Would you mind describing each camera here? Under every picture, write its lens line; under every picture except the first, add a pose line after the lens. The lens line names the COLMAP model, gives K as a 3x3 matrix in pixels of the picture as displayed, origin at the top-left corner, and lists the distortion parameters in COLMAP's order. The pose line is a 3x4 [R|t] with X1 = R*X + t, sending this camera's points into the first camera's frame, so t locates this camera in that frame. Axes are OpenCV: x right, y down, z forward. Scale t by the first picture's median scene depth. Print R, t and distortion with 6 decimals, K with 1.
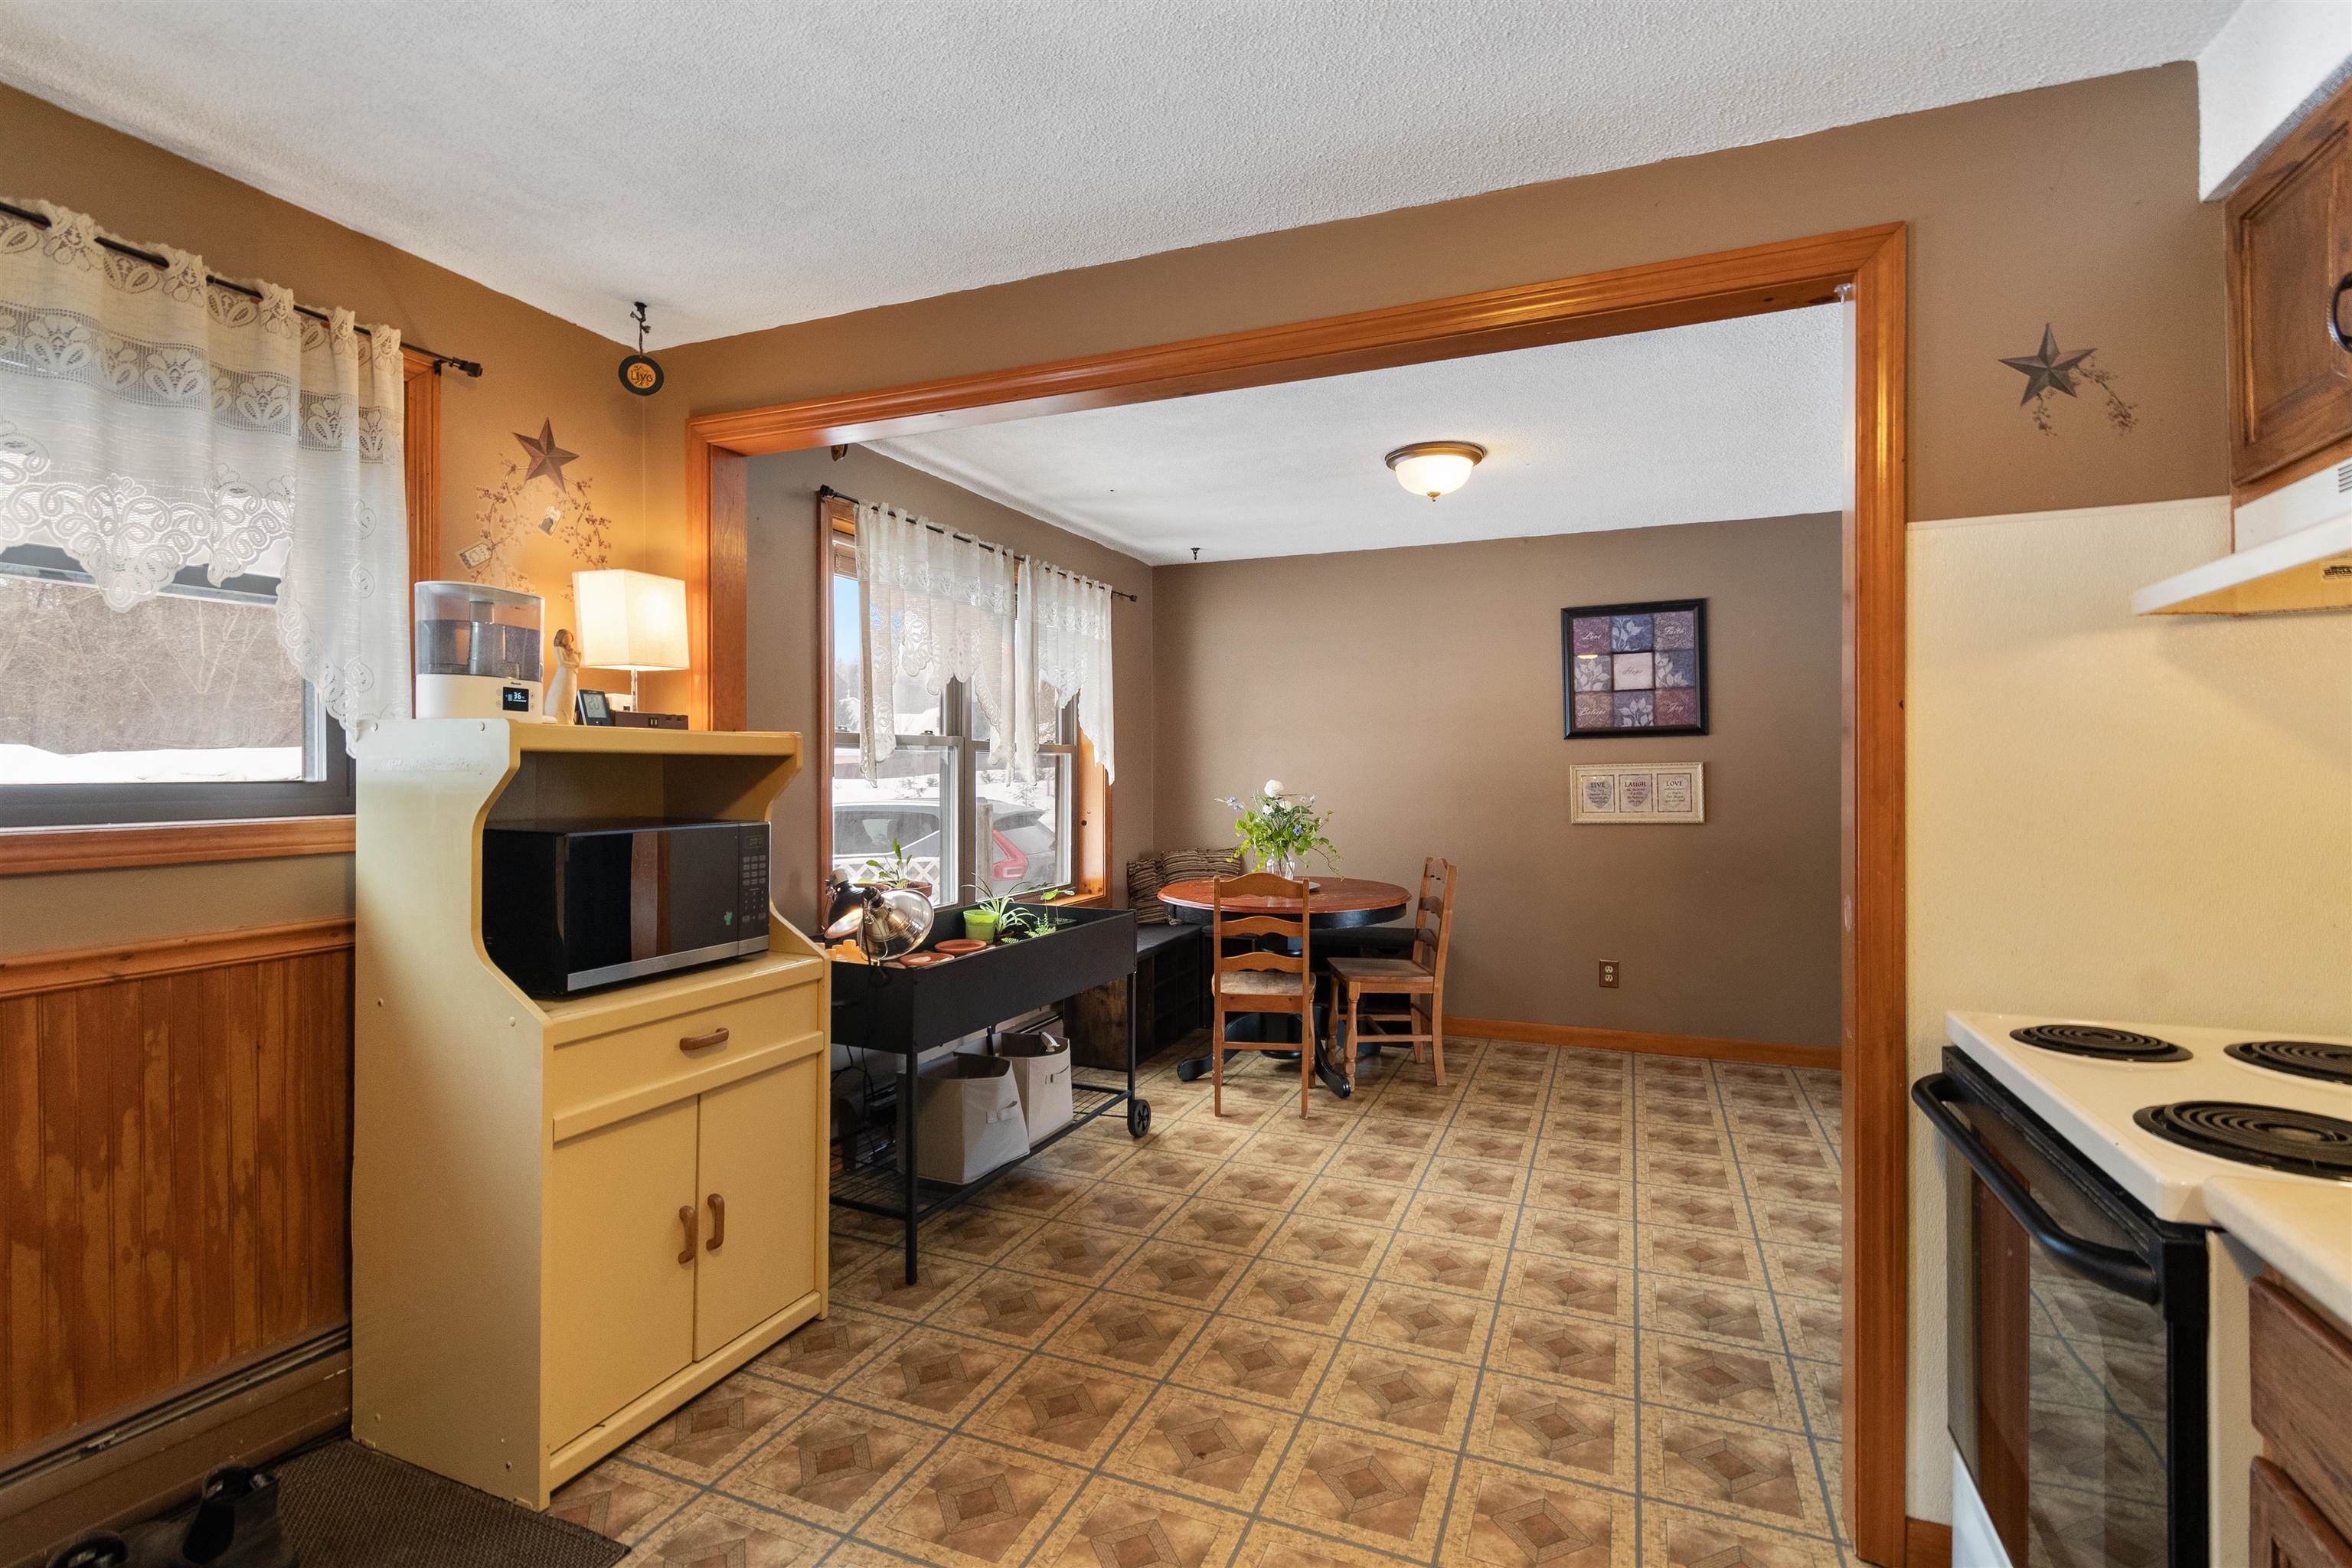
lens RADIAL K [[1067.3, 0, 1184.8], [0, 1067.3, 770.0], [0, 0, 1]] dist [0.001251, -0.001125]
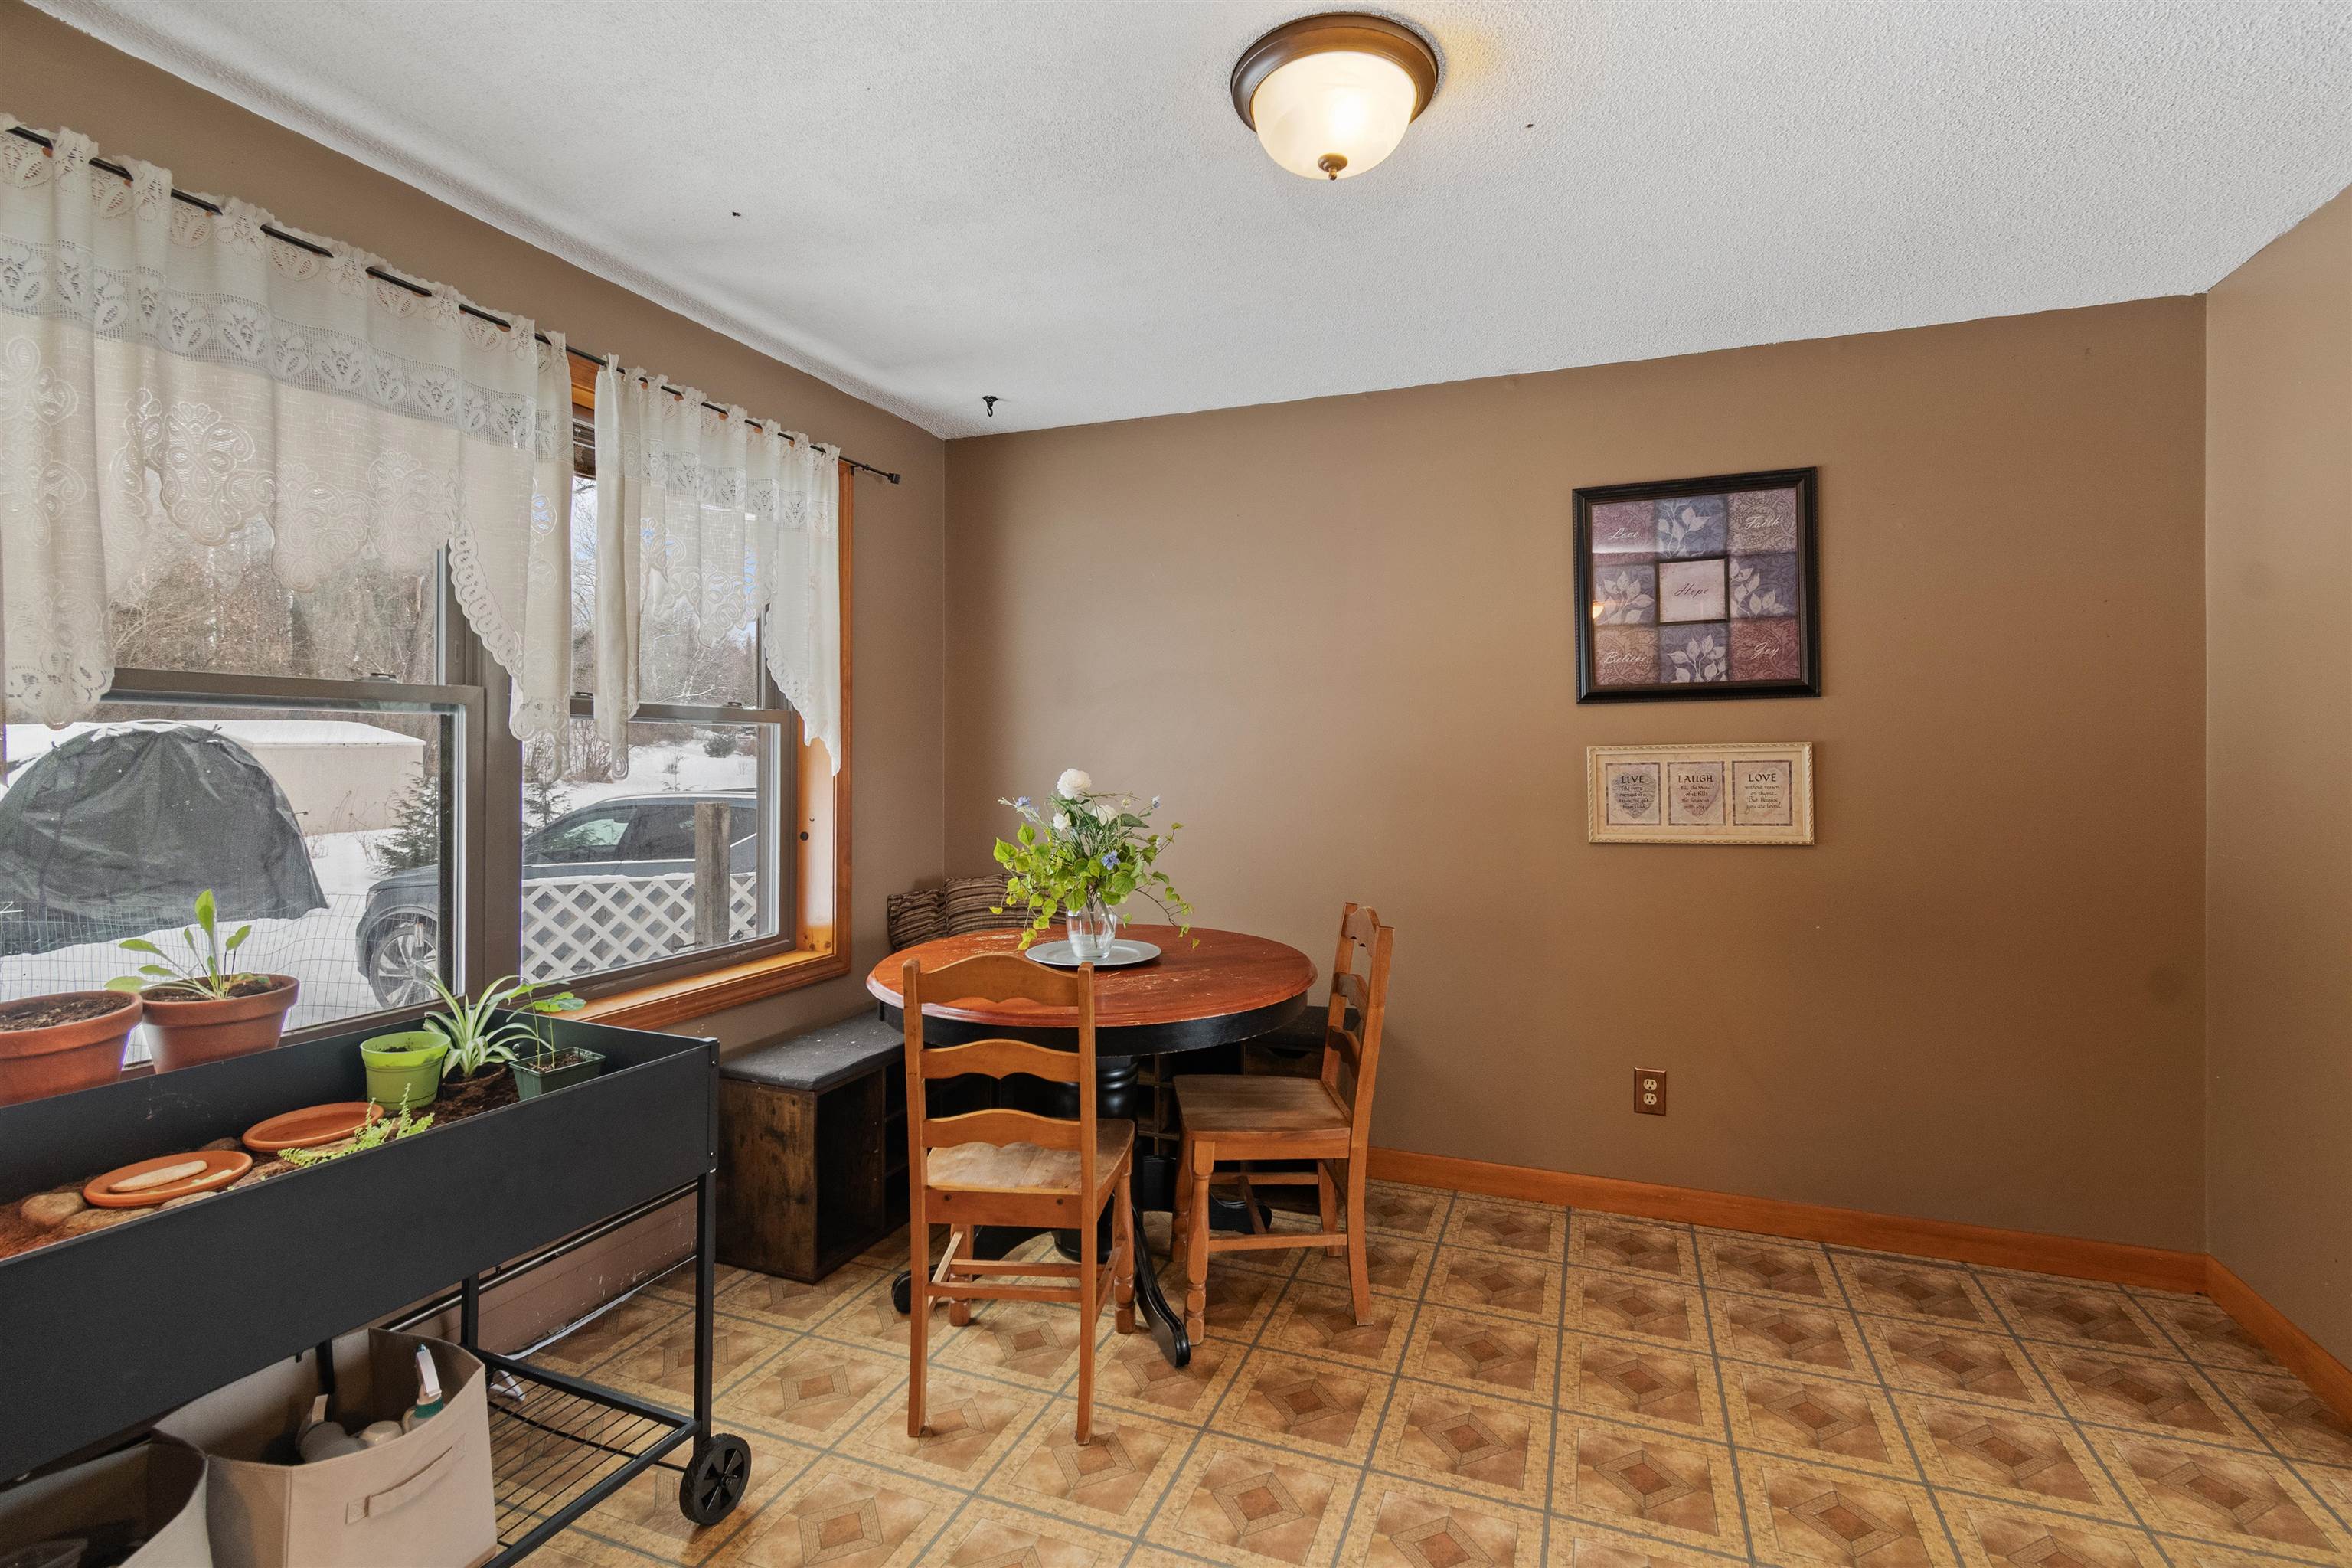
lens RADIAL K [[1067.3, 0, 1183.5], [0, 1067.3, 750.8], [0, 0, 1]] dist [0.001251, -0.001125]
pose [[0.999731, 0.005098, 0.022642, 0.122203], [-0.004970, 0.999971, -0.005716, 0.002652], [-0.022671, 0.005601, 0.999727, 0.412831]]
